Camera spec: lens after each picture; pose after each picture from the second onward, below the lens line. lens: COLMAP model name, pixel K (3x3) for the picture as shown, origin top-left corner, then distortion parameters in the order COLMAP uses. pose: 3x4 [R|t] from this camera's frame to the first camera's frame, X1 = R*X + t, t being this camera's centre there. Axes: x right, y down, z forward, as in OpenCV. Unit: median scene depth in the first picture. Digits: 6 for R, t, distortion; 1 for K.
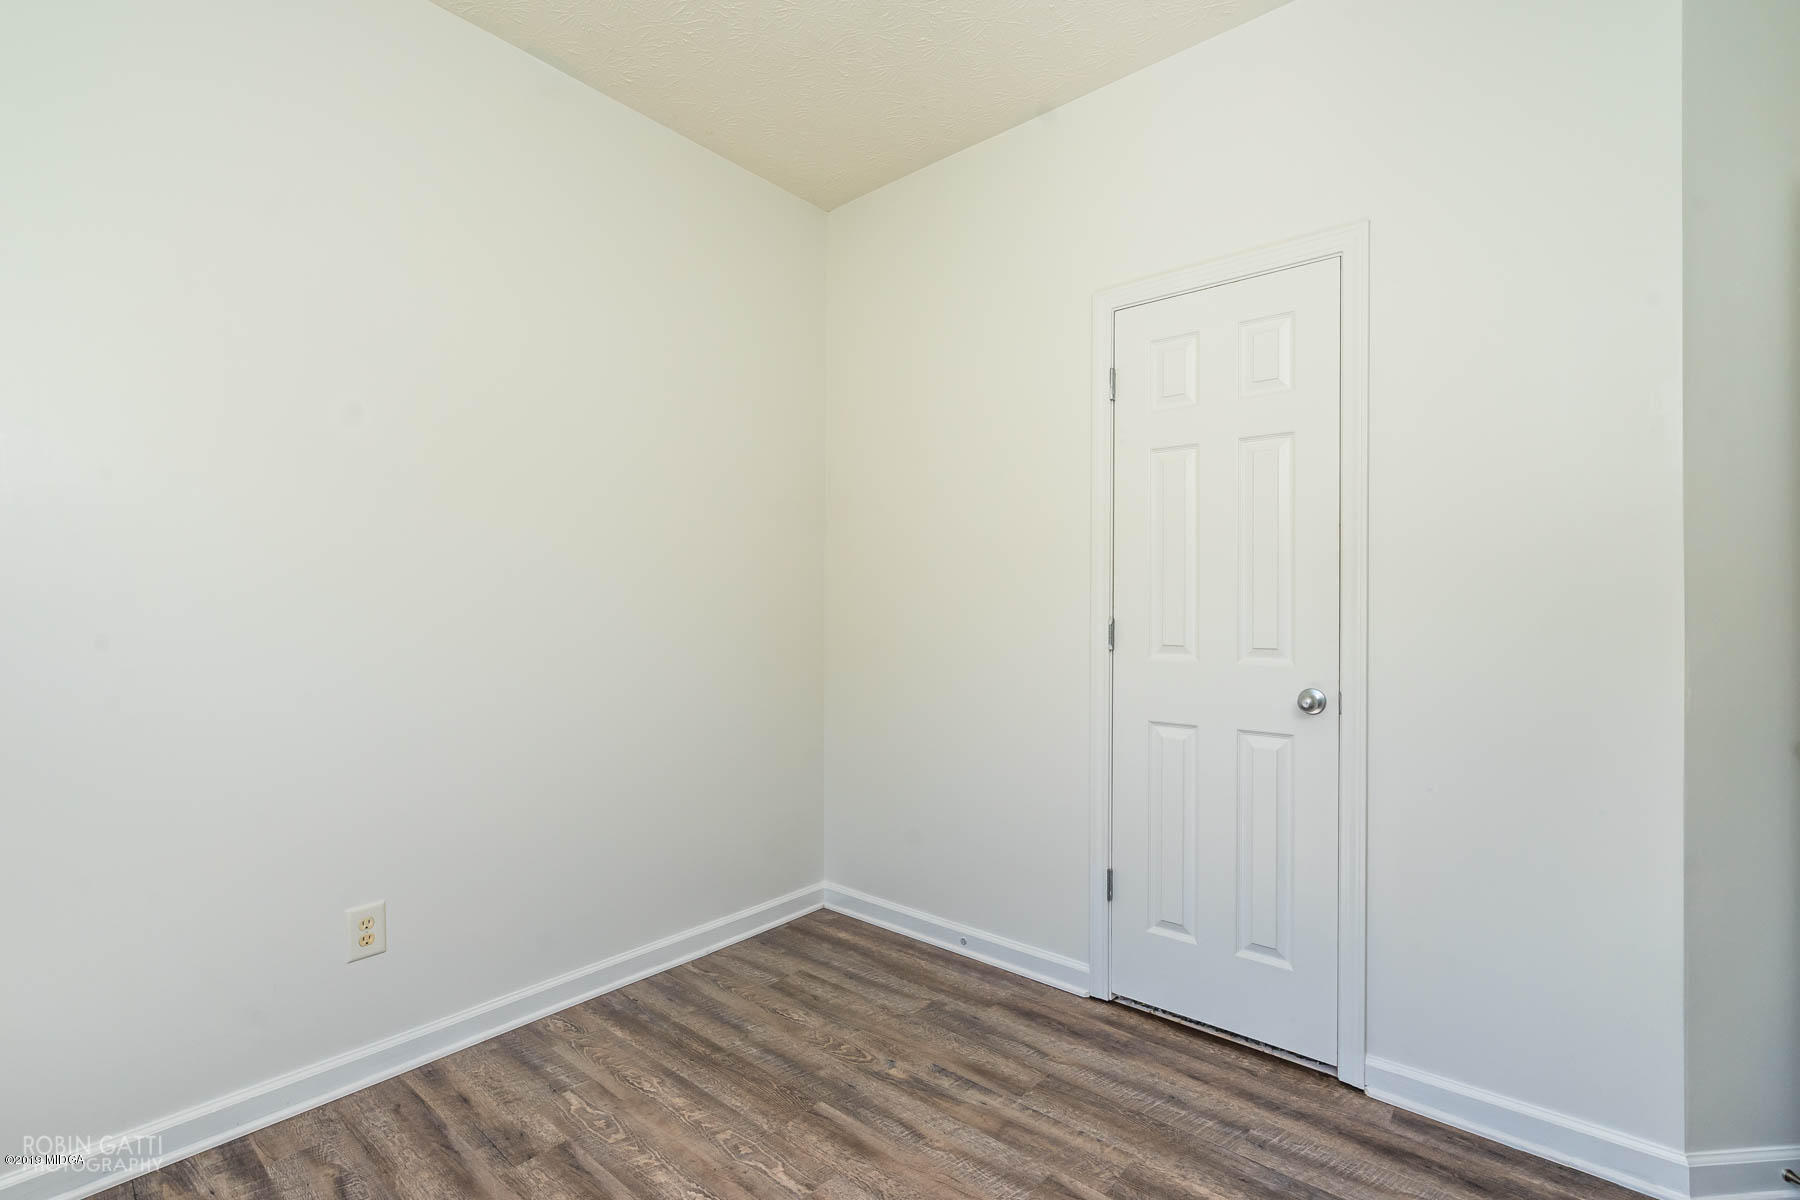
lens RADIAL K [[815.6, 0, 900.0], [0, 815.6, 605.9], [0, 0, 1]] dist [-0.004166, 0.001882]
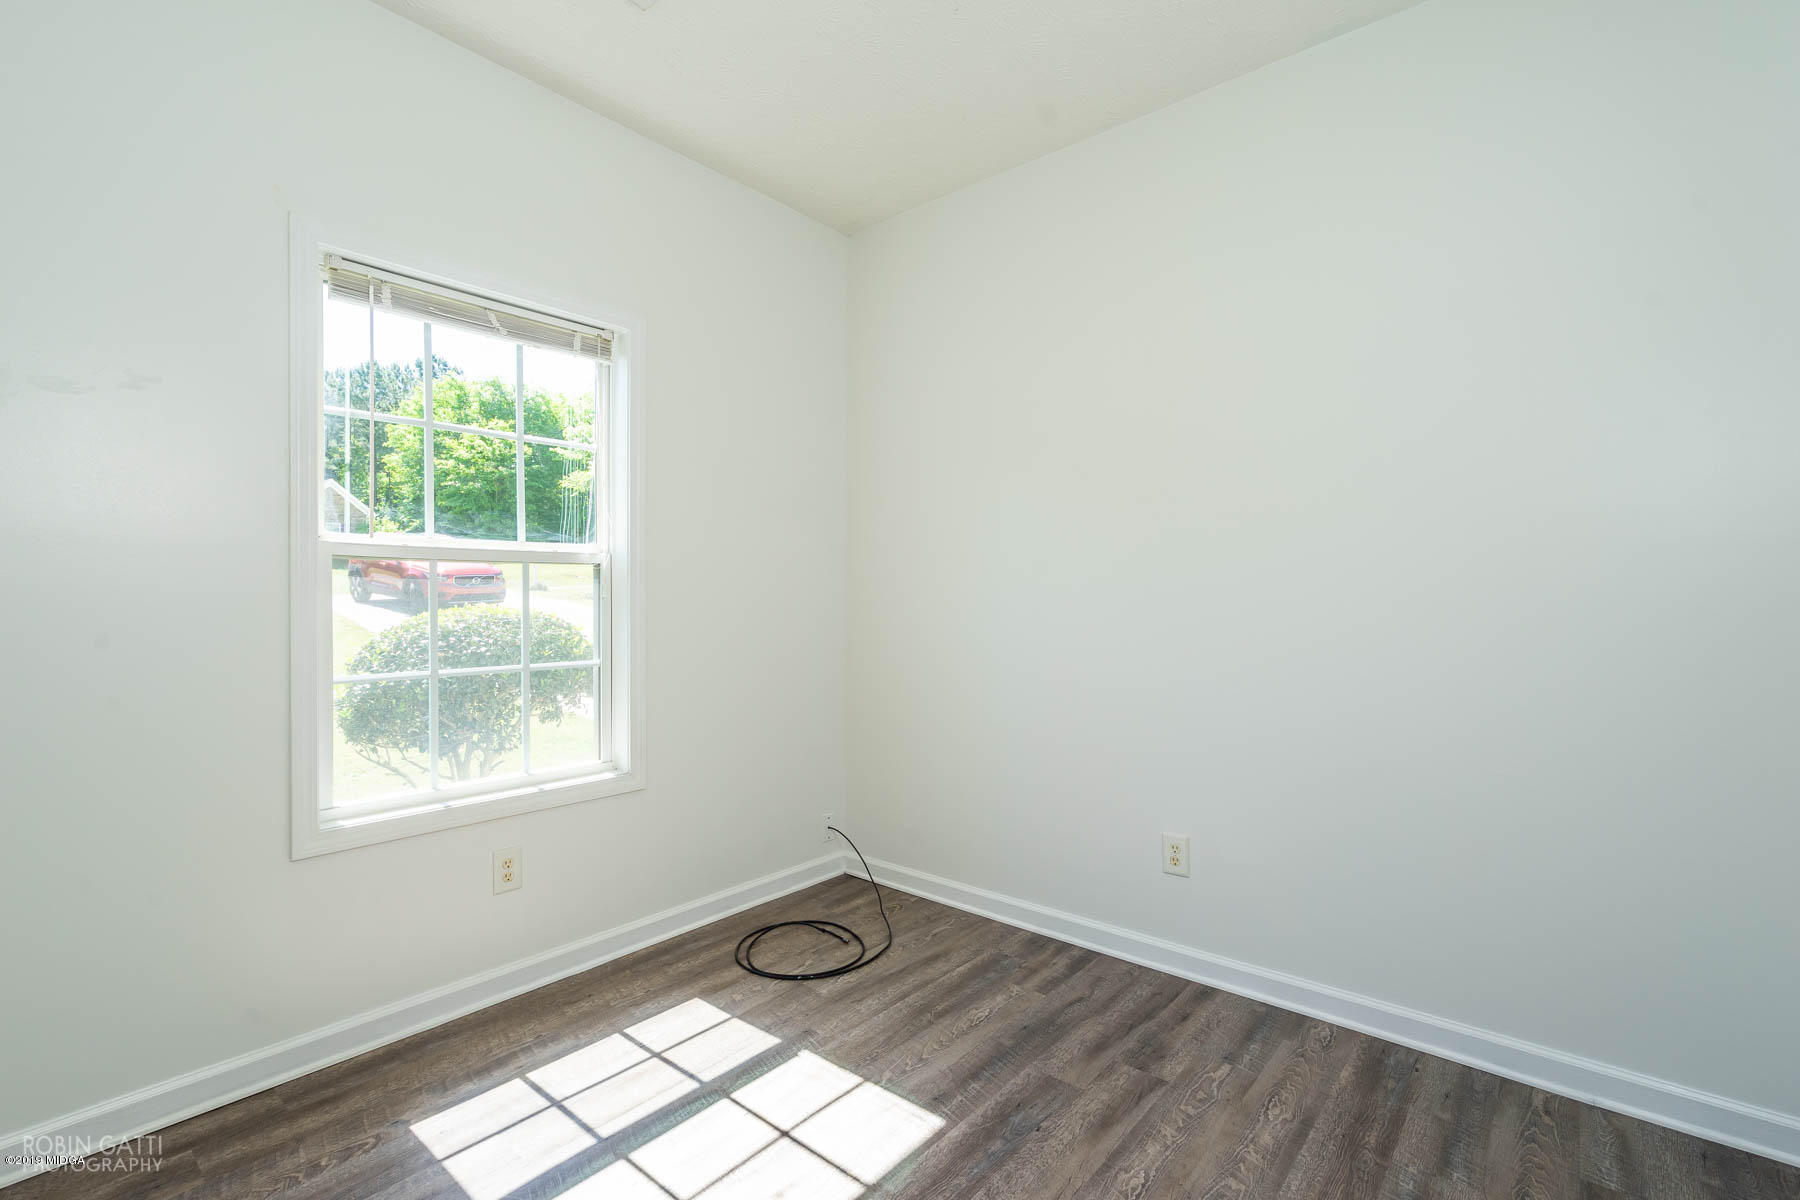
lens RADIAL K [[815.6, 0, 900.0], [0, 815.6, 605.9], [0, 0, 1]] dist [-0.004166, 0.001882]
pose [[-0.018280, 0.002620, -0.999829, 0.635826], [0.002094, 0.999994, 0.002583, 0.003865], [0.999831, -0.002046, -0.018285, 0.590902]]
